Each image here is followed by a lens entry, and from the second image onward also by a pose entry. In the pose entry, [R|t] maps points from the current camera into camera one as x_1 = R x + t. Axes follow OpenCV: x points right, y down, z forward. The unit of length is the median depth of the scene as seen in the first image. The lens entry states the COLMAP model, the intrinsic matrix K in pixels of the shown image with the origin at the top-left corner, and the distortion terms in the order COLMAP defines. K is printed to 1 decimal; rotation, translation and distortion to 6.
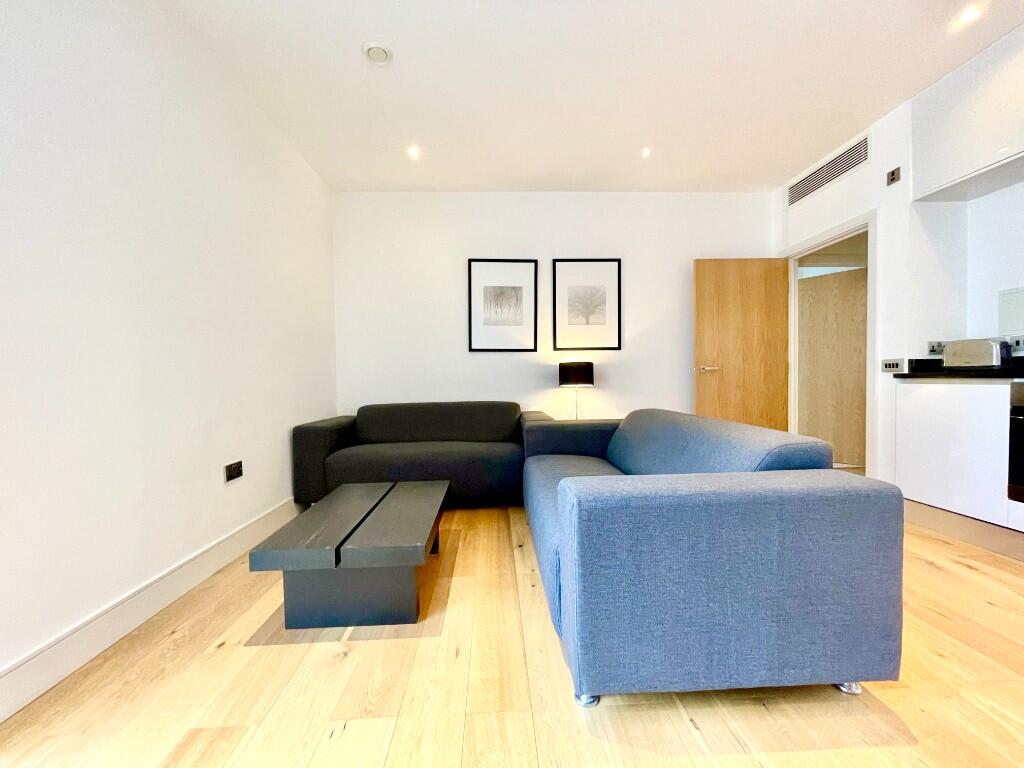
lens RADIAL K [[413.2, 0, 512.6], [0, 413.2, 389.9], [0, 0, 1]] dist [0.000907, -0.000332]
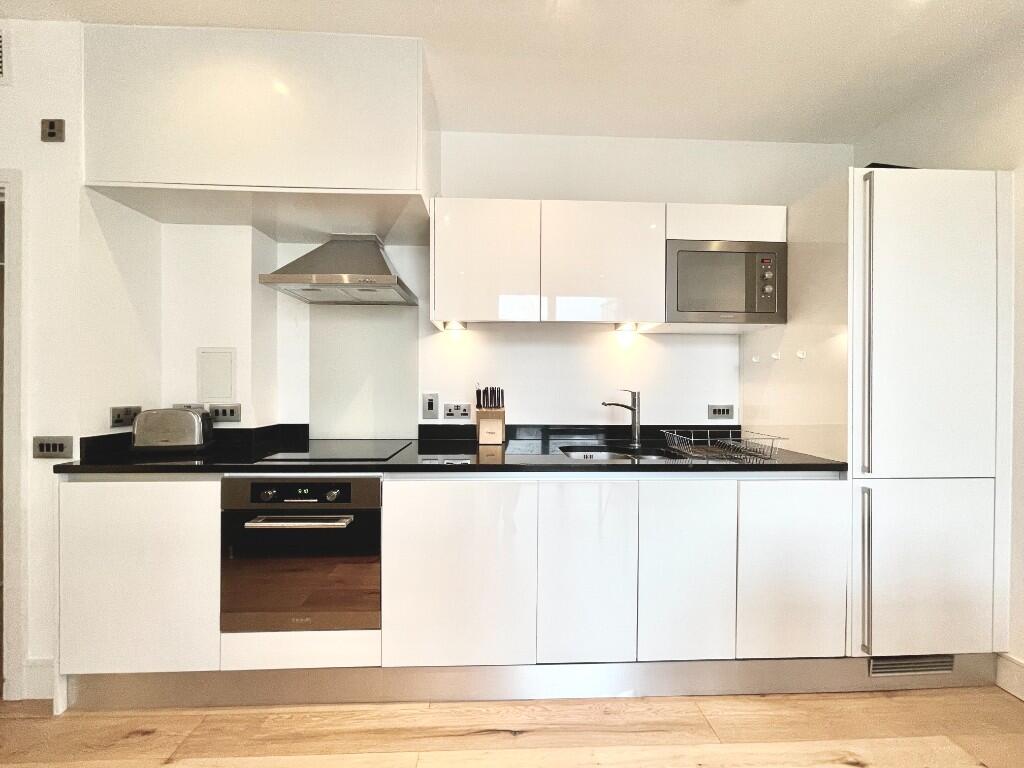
lens RADIAL K [[413.2, 0, 512.6], [0, 413.2, 389.9], [0, 0, 1]] dist [0.000907, -0.000332]
pose [[0.005103, 0.014100, 0.999888, 0.308394], [0.022786, 0.999639, -0.014213, -0.108954], [-0.999727, 0.022856, 0.004780, 0.316248]]
